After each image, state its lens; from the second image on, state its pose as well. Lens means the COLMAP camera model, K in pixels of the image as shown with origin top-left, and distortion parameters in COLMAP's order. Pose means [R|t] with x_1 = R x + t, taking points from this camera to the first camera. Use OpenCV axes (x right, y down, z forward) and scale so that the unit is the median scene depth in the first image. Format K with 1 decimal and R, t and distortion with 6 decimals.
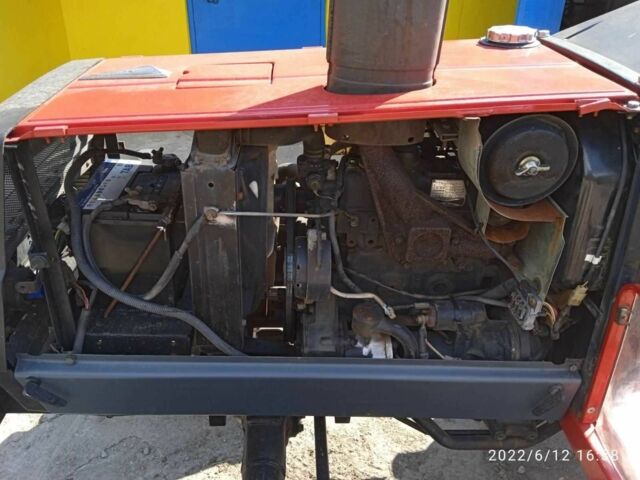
lens RADIAL K [[526.5, 0, 319.5], [0, 526.5, 232.0], [0, 0, 1]] dist [0.112770, -0.223072]
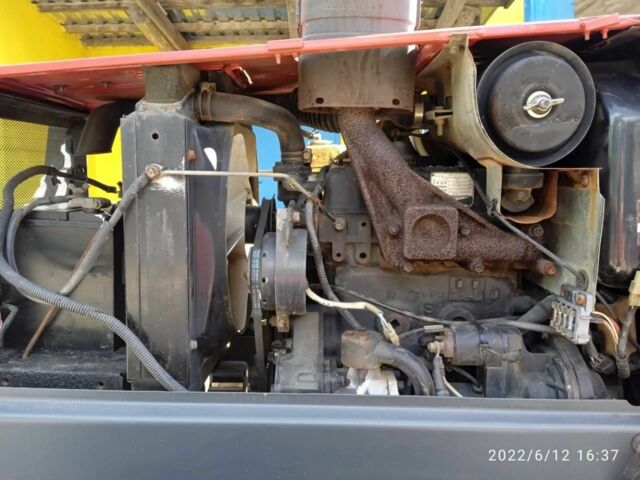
lens RADIAL K [[526.5, 0, 319.5], [0, 526.5, 232.0], [0, 0, 1]] dist [0.112770, -0.223072]
pose [[0.998454, -0.029328, -0.047213, 0.073576], [0.007932, 0.915950, -0.401215, 0.323314], [0.055012, 0.400220, 0.914766, 0.256244]]
